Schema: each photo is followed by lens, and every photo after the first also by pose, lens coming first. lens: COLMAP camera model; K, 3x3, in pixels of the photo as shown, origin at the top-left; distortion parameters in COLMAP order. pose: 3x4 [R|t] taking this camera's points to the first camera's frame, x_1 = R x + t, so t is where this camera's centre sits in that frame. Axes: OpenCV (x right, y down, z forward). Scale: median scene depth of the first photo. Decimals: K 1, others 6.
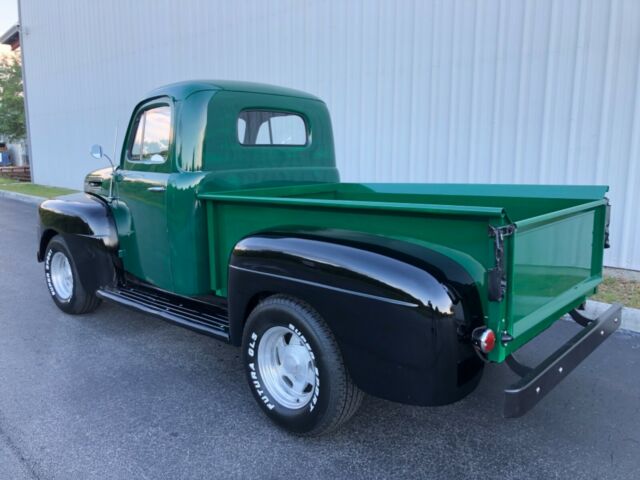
lens RADIAL K [[523.5, 0, 320.1], [0, 523.5, 237.2], [0, 0, 1]] dist [0.028403, -0.023045]
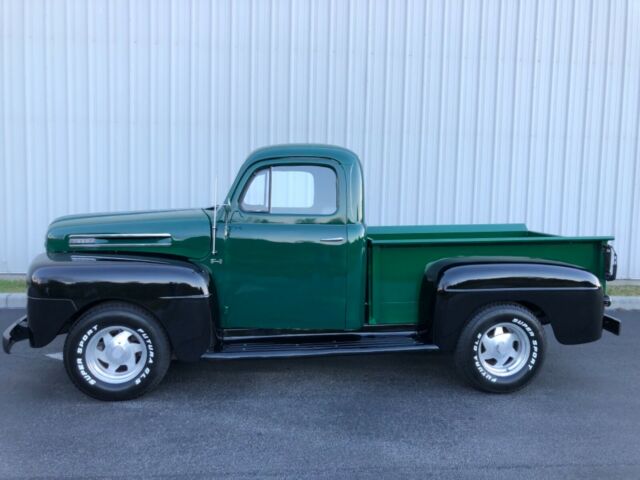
lens RADIAL K [[523.5, 0, 321.4], [0, 523.5, 238.3], [0, 0, 1]] dist [0.028403, -0.023045]
pose [[0.638798, -0.053523, 0.767511, -1.206496], [0.103142, 0.994530, -0.016490, -0.077770], [-0.762430, 0.089697, 0.640824, 0.313417]]
